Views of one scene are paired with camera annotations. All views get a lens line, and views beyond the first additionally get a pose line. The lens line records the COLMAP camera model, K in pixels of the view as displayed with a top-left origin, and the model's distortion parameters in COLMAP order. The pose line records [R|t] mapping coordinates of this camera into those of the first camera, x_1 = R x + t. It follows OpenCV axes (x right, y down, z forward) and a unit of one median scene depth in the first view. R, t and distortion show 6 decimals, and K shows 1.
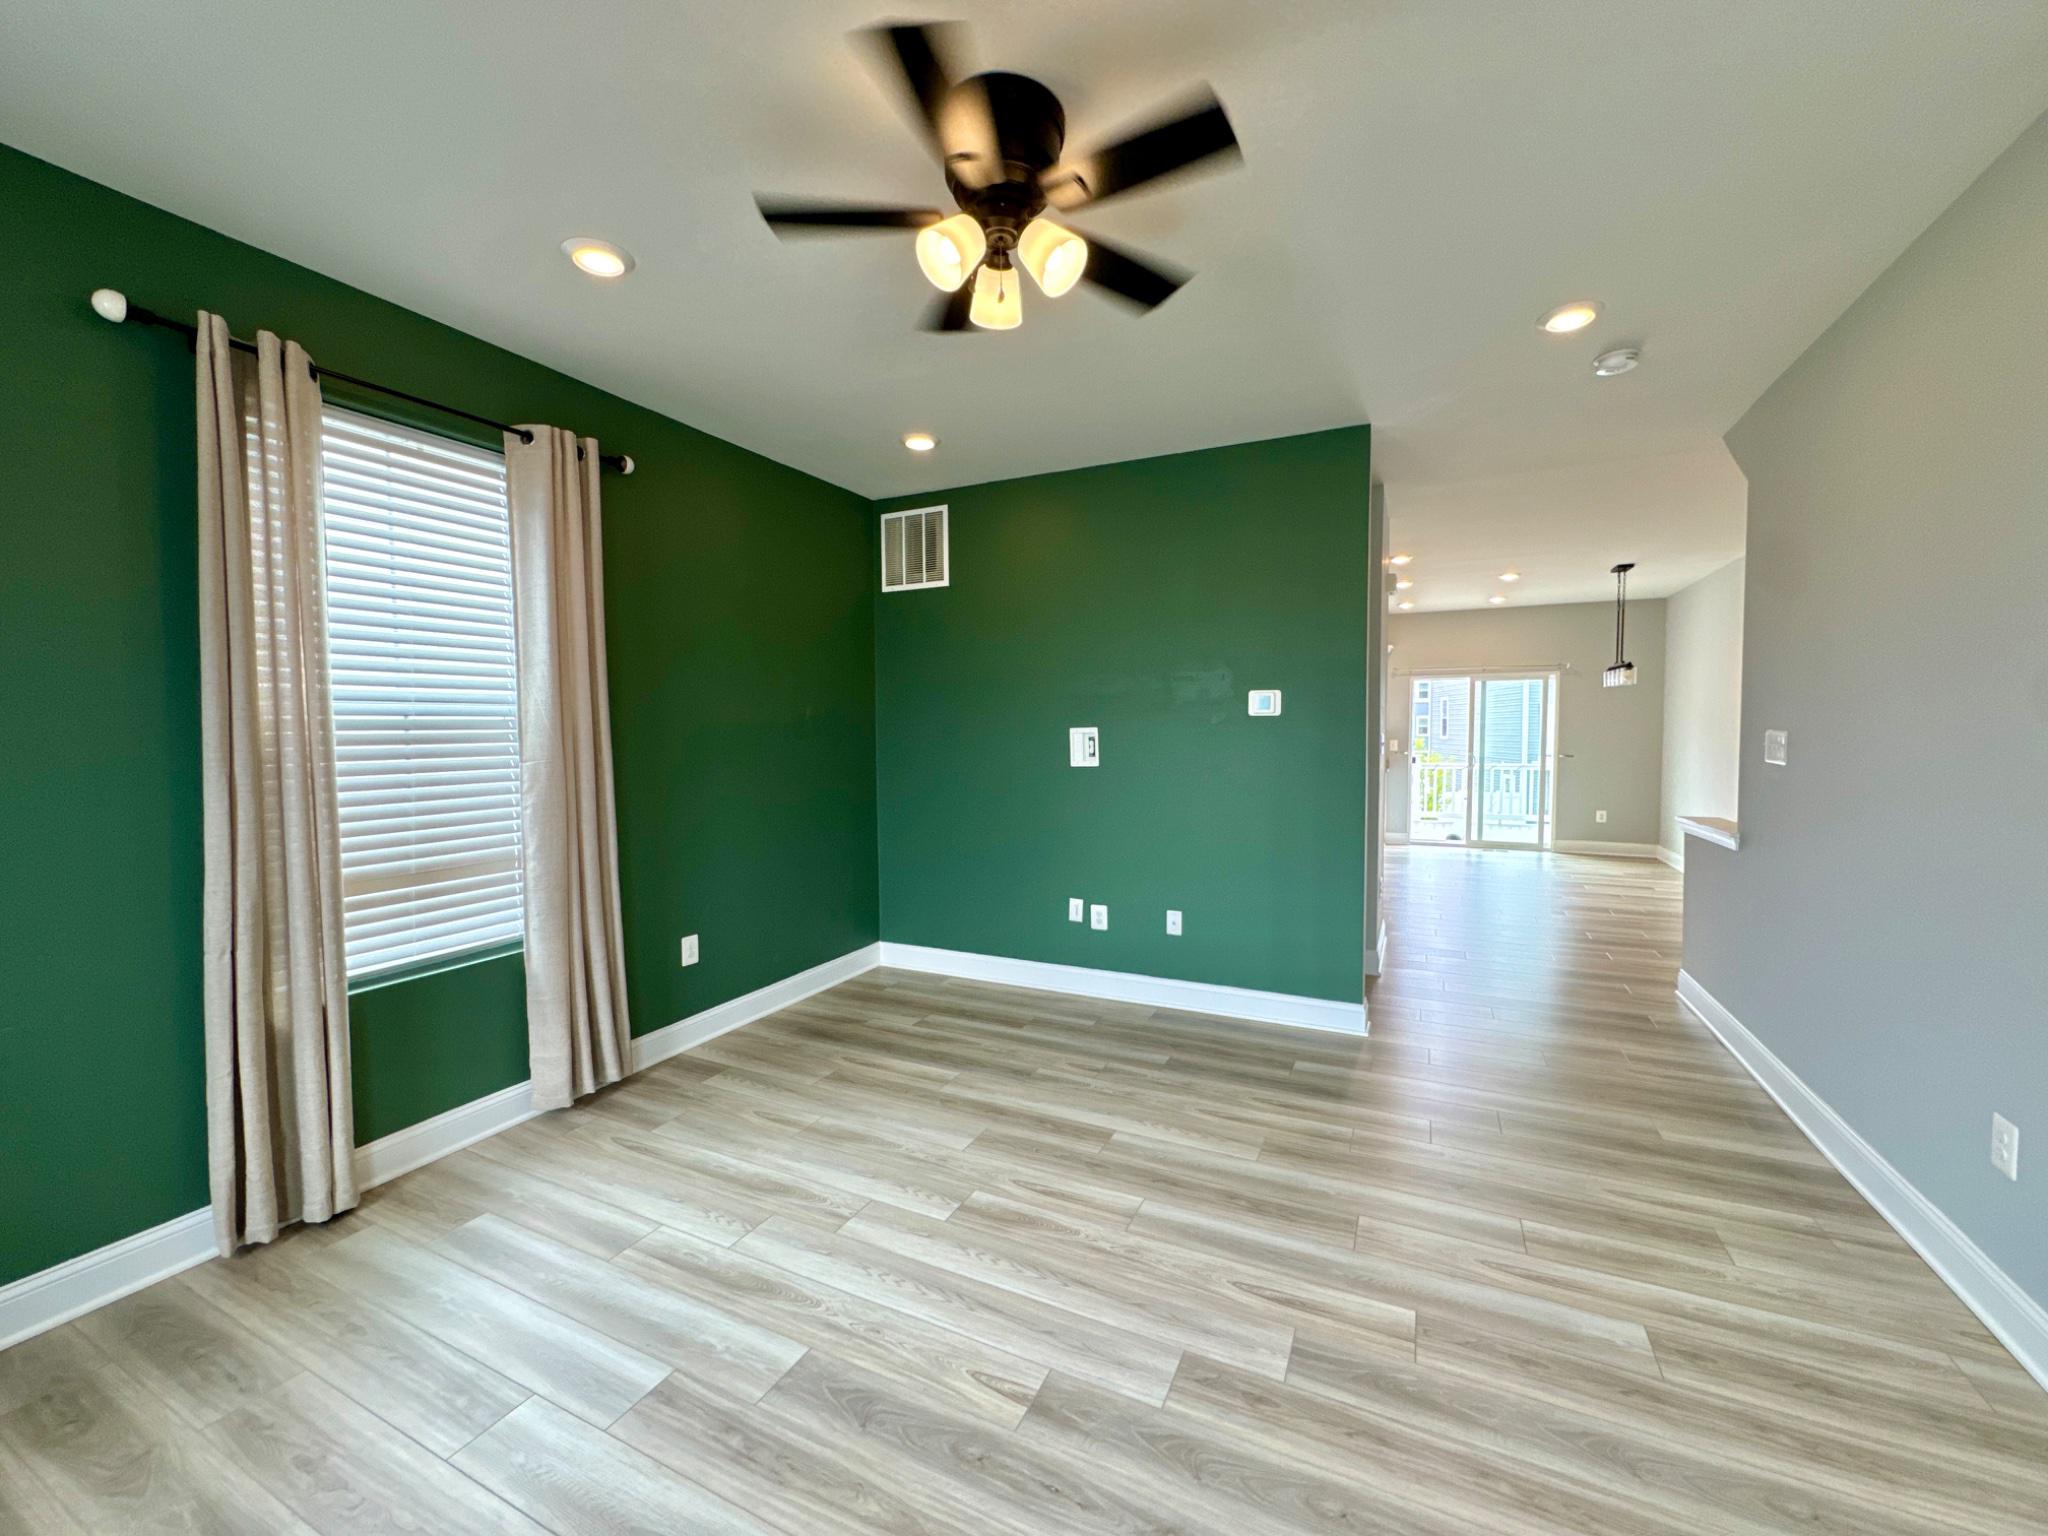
lens RADIAL K [[808.3, 0, 1033.8], [0, 808.3, 770.7], [0, 0, 1]] dist [-0.002841, 0.000651]
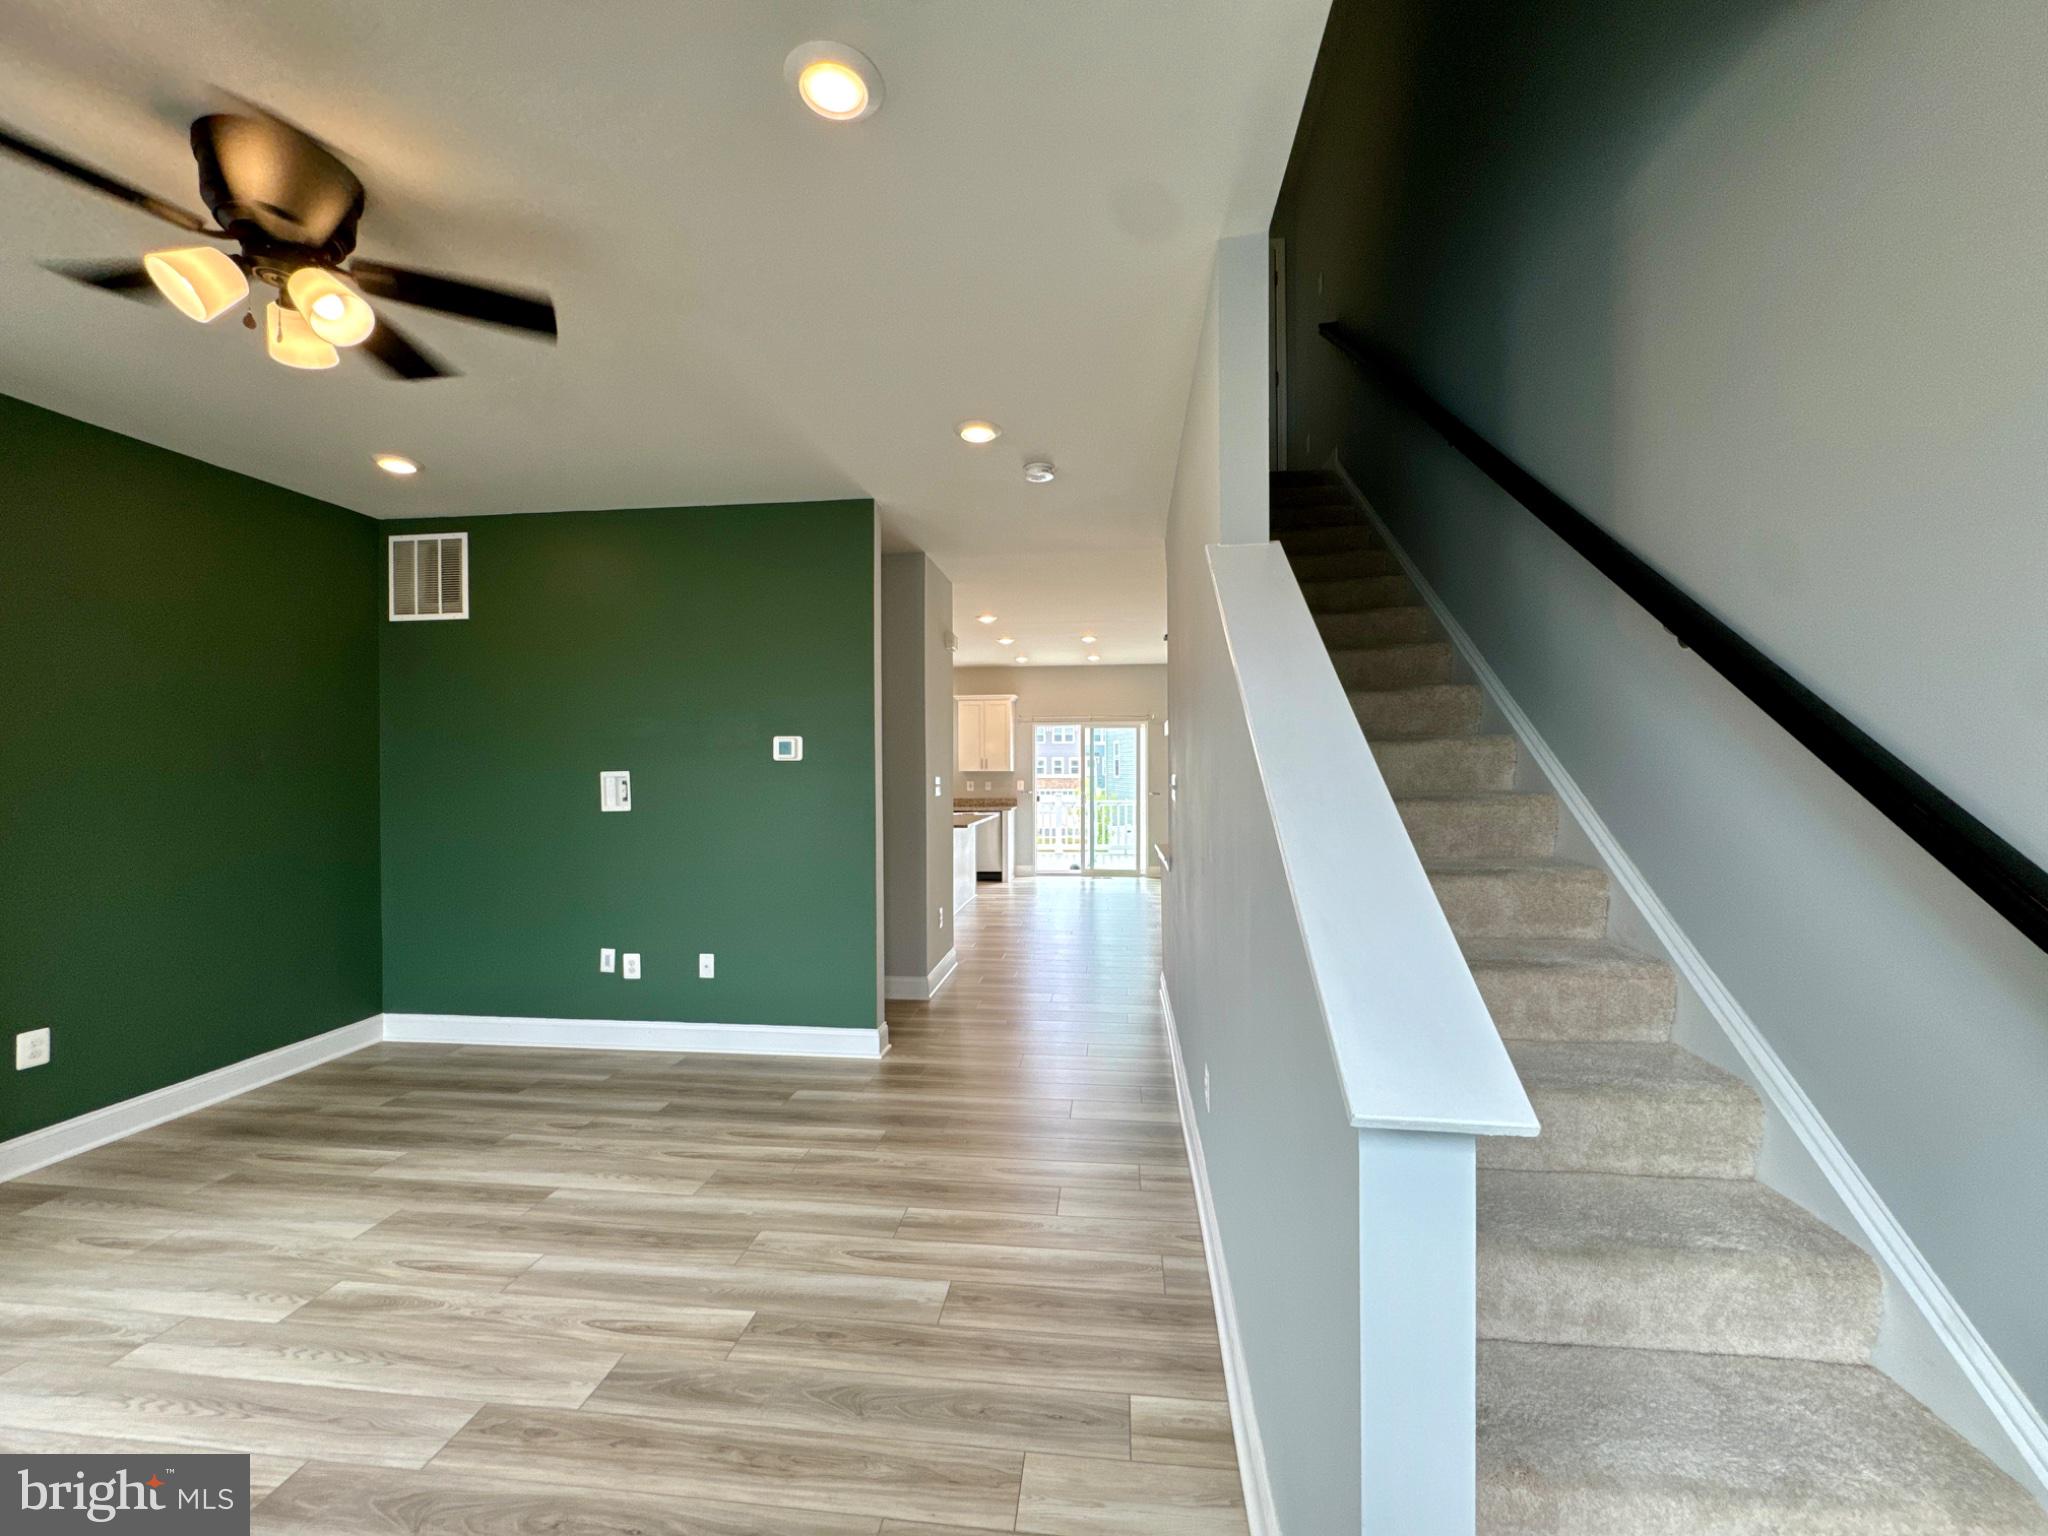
lens RADIAL K [[808.3, 0, 1027.5], [0, 808.3, 767.1], [0, 0, 1]] dist [-0.002841, 0.000651]
pose [[0.944344, 0.001023, 0.328958, 0.239659], [0.016902, 0.998523, -0.051628, 0.000980], [-0.328525, 0.054315, 0.942932, -0.094858]]
